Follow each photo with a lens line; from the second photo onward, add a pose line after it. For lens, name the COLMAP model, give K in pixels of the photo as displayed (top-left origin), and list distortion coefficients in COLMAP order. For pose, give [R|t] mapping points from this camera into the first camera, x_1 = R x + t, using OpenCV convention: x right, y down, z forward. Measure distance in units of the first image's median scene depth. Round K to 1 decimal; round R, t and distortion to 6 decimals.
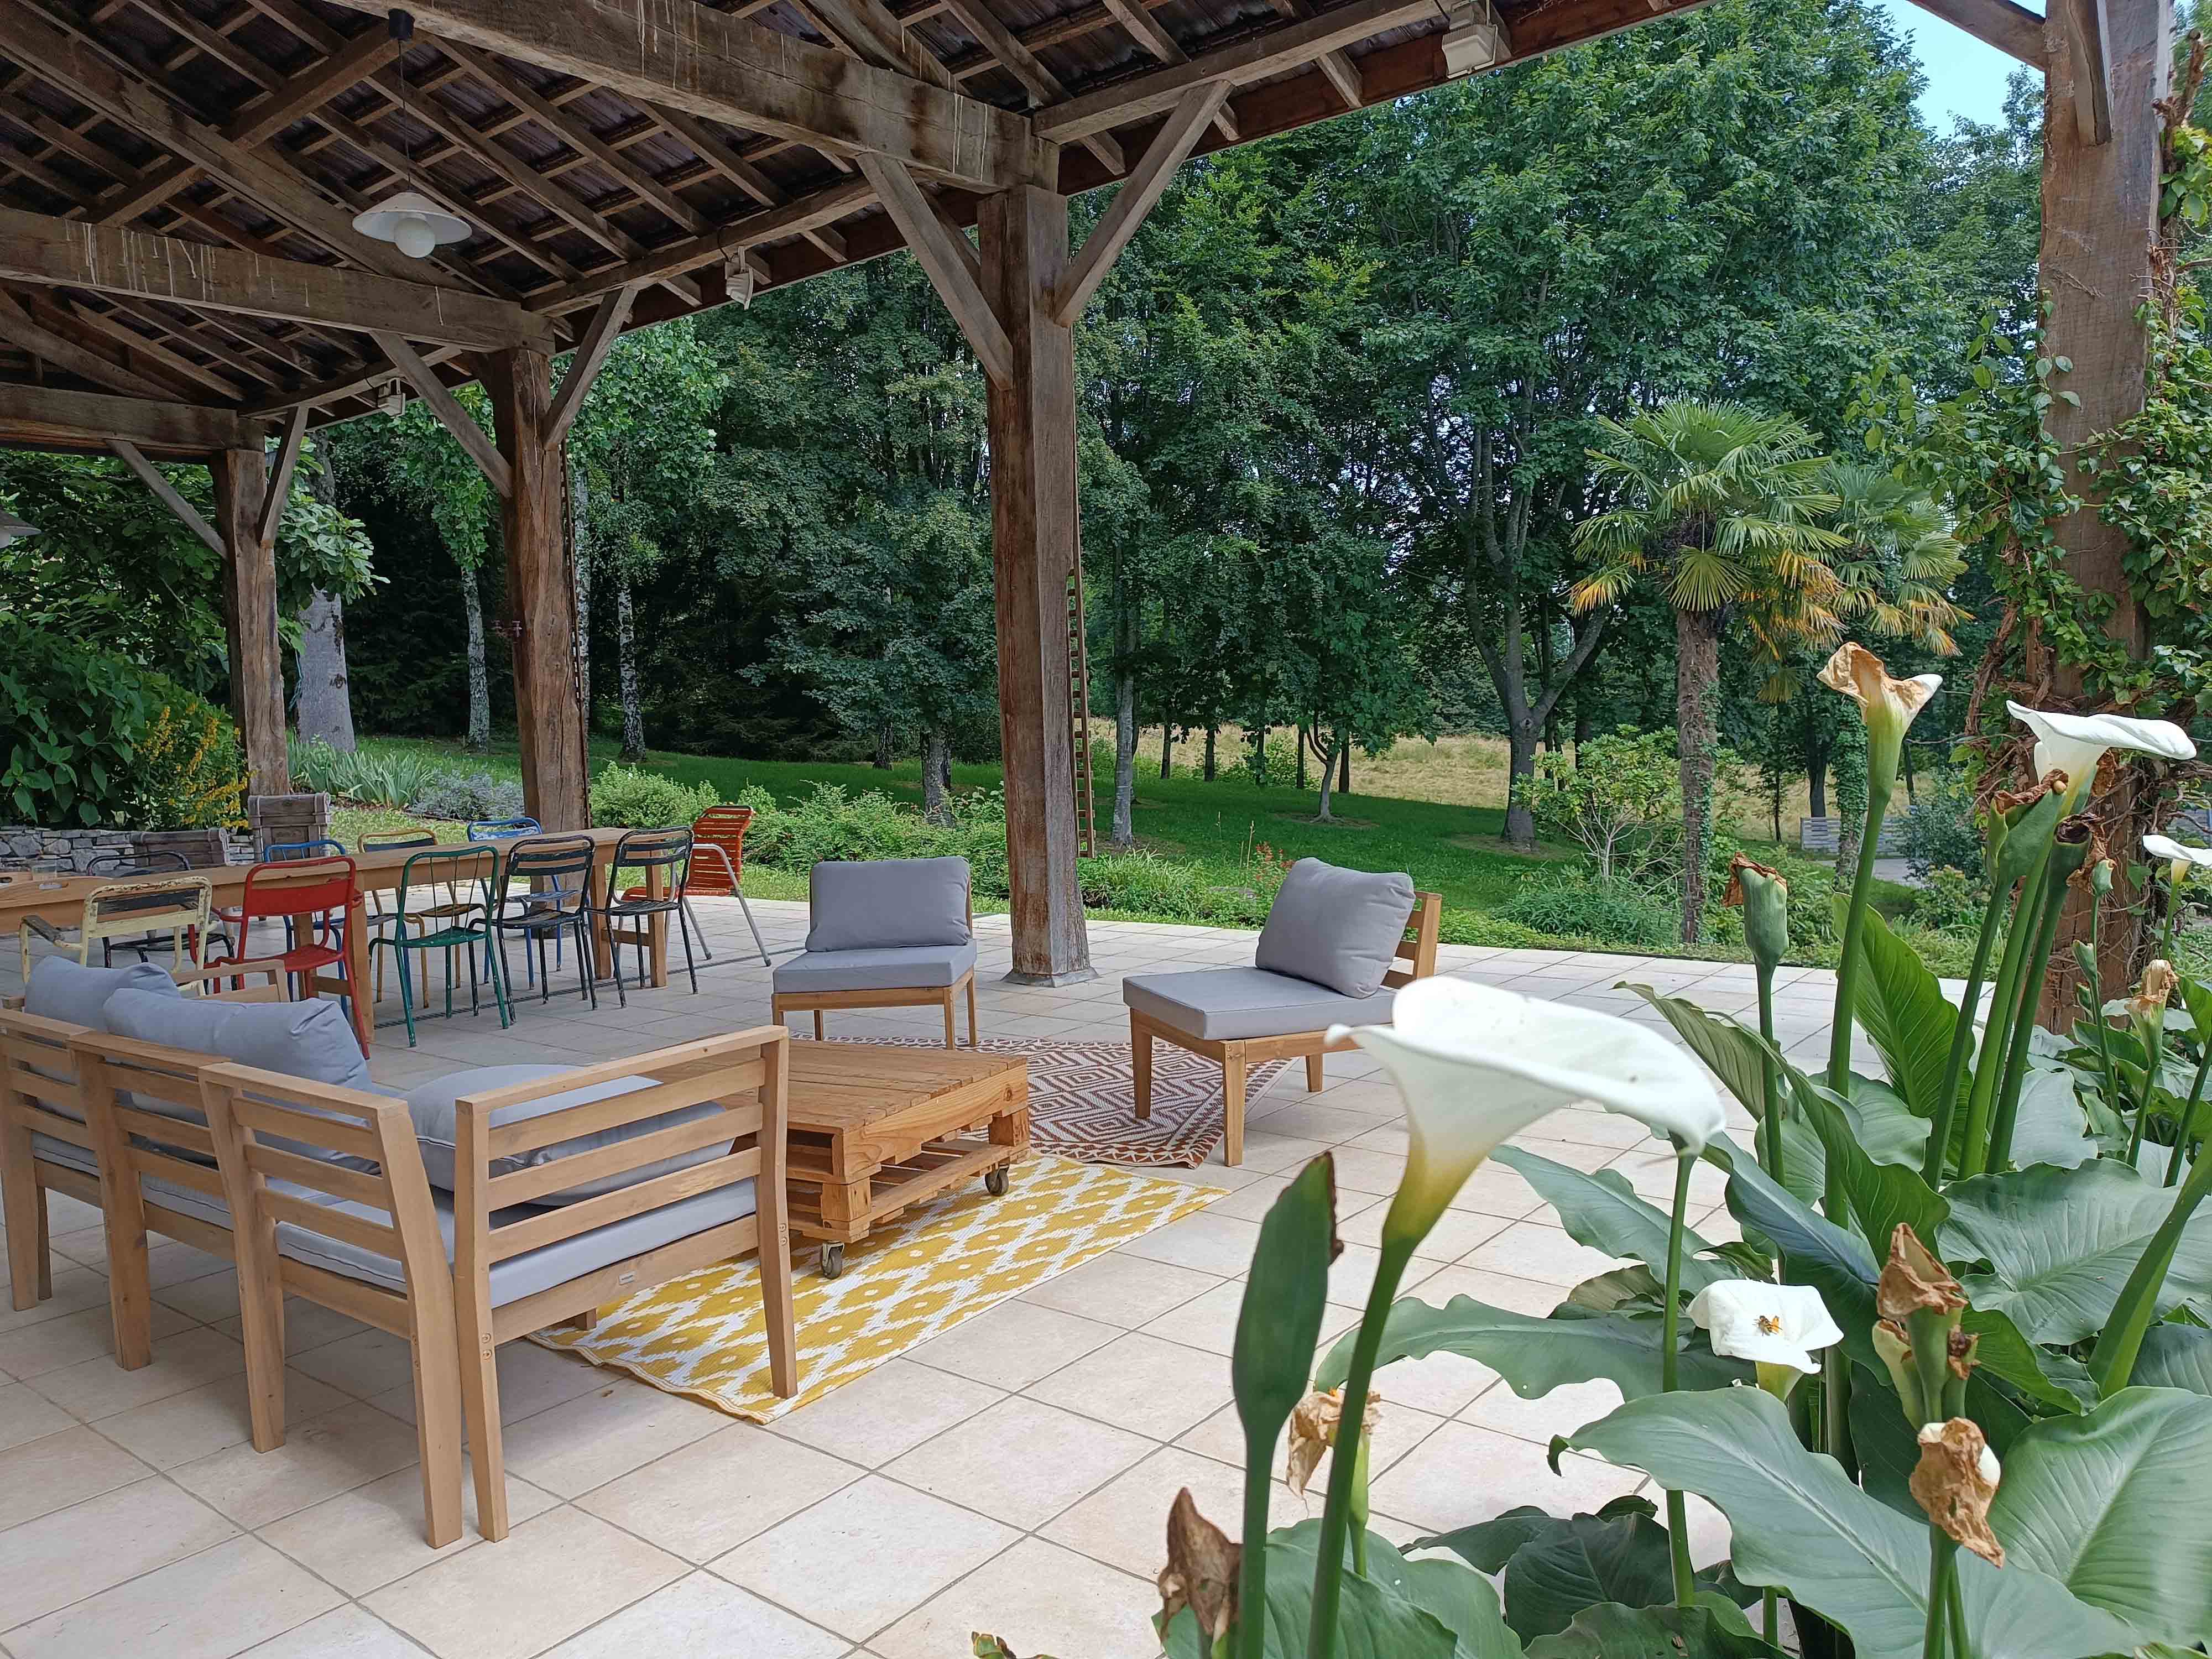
lens RADIAL K [[1598.8, 0, 1106.0], [0, 1598.8, 829.5], [0, 0, 1]] dist [0.047607, -0.045617]
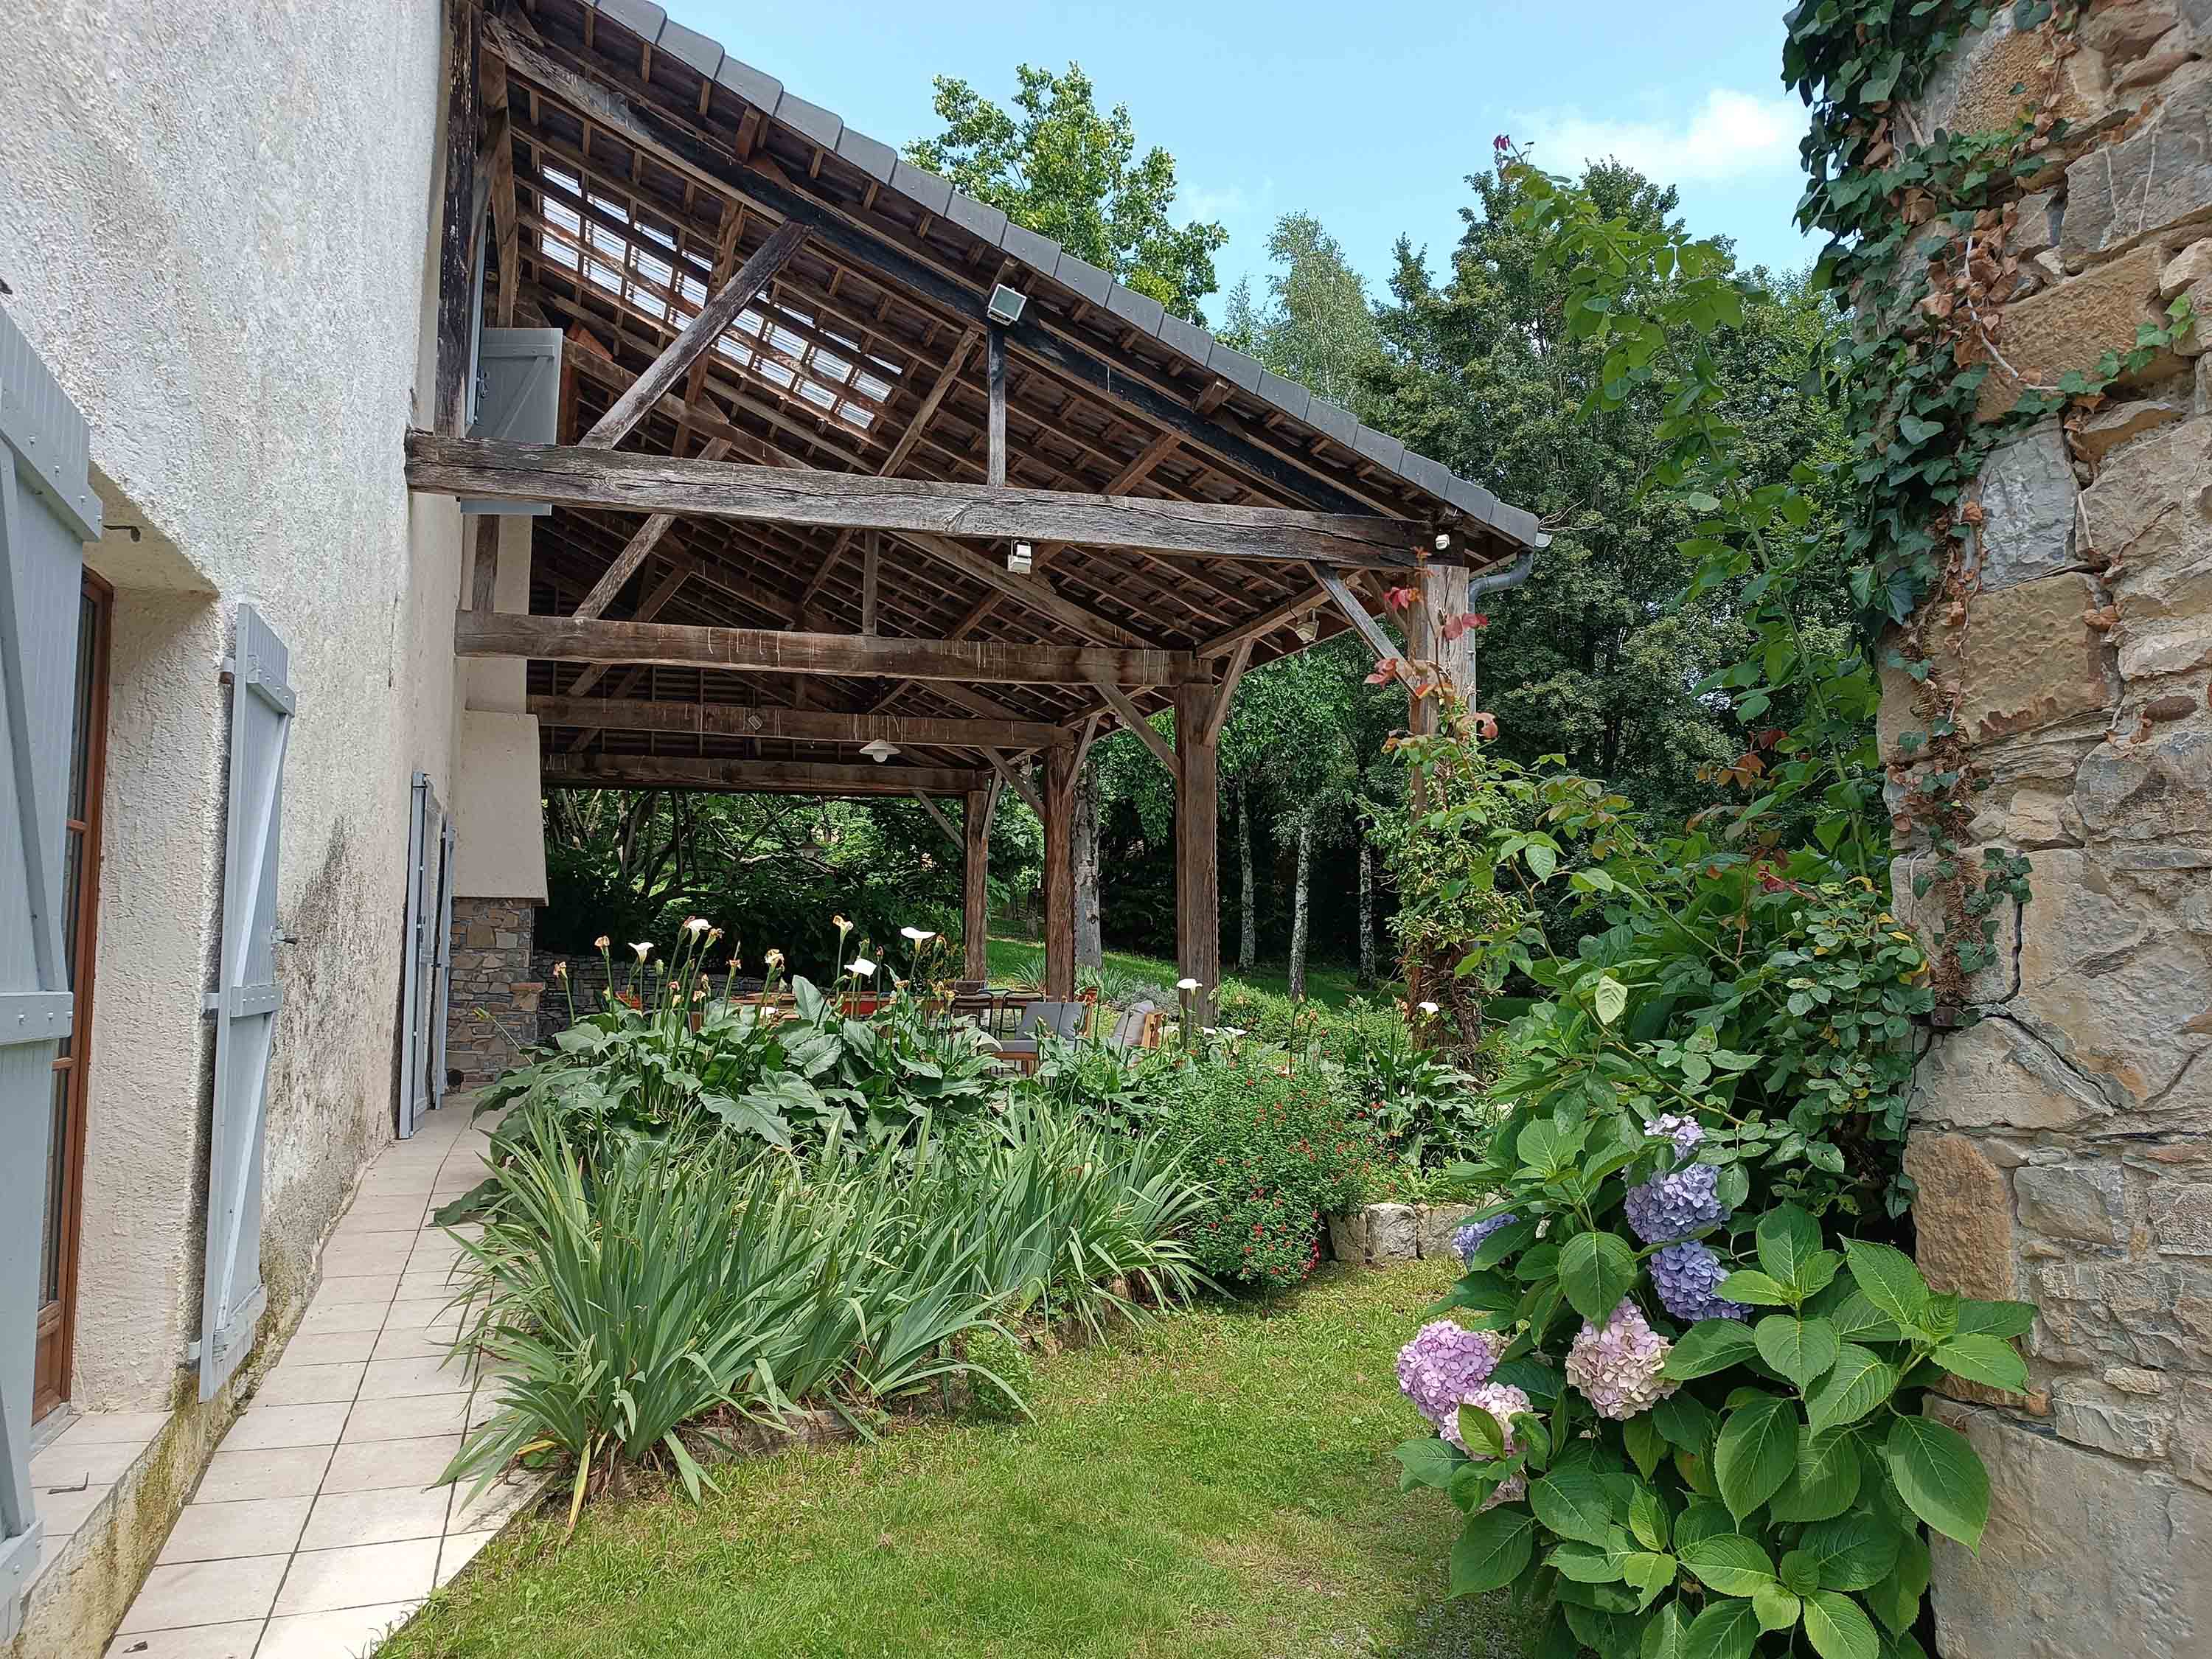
lens RADIAL K [[1598.8, 0, 1106.0], [0, 1598.8, 829.5], [0, 0, 1]] dist [0.047607, -0.045617]
pose [[0.848220, -0.011661, -0.529515, 0.539708], [-0.068434, 0.988964, -0.131403, 0.033564], [0.525204, 0.147696, 0.838061, -0.421925]]
